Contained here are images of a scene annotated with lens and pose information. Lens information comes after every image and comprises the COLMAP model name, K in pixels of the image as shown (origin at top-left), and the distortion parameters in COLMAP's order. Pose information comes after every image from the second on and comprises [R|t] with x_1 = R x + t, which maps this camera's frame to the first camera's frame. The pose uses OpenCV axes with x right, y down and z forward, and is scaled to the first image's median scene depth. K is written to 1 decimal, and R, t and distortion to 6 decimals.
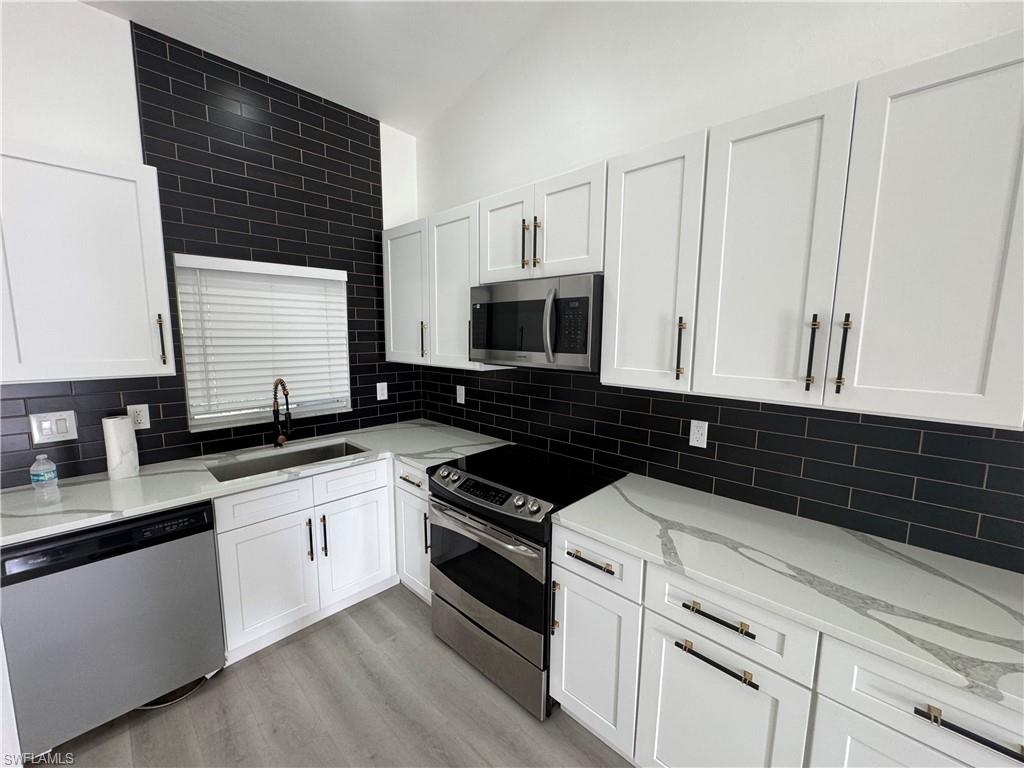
lens RADIAL K [[408.3, 0, 512.0], [0, 408.3, 384.0], [0, 0, 1]] dist [-0.001056, -0.000165]
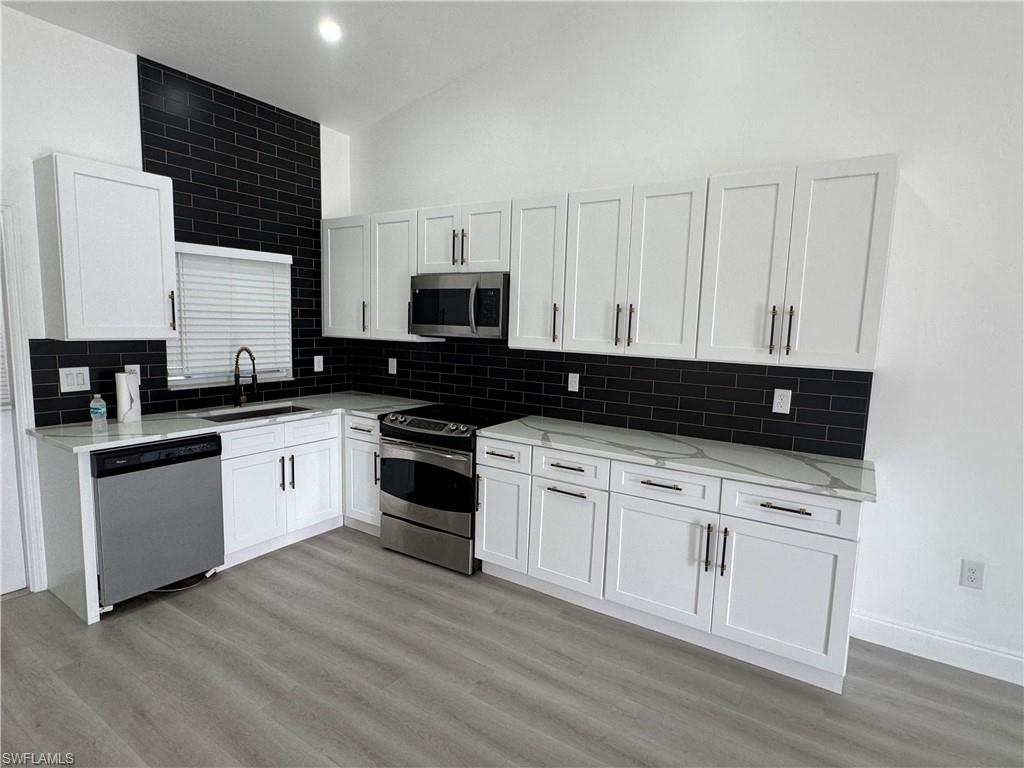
lens RADIAL K [[538.9, 0, 512.0], [0, 538.9, 384.0], [0, 0, 1]] dist [-0.002327, 0.000726]
pose [[0.982201, -0.002814, 0.187812, -0.109852], [0.003676, 0.999984, -0.004242, 0.113442], [-0.187797, 0.004857, 0.982196, -0.739767]]
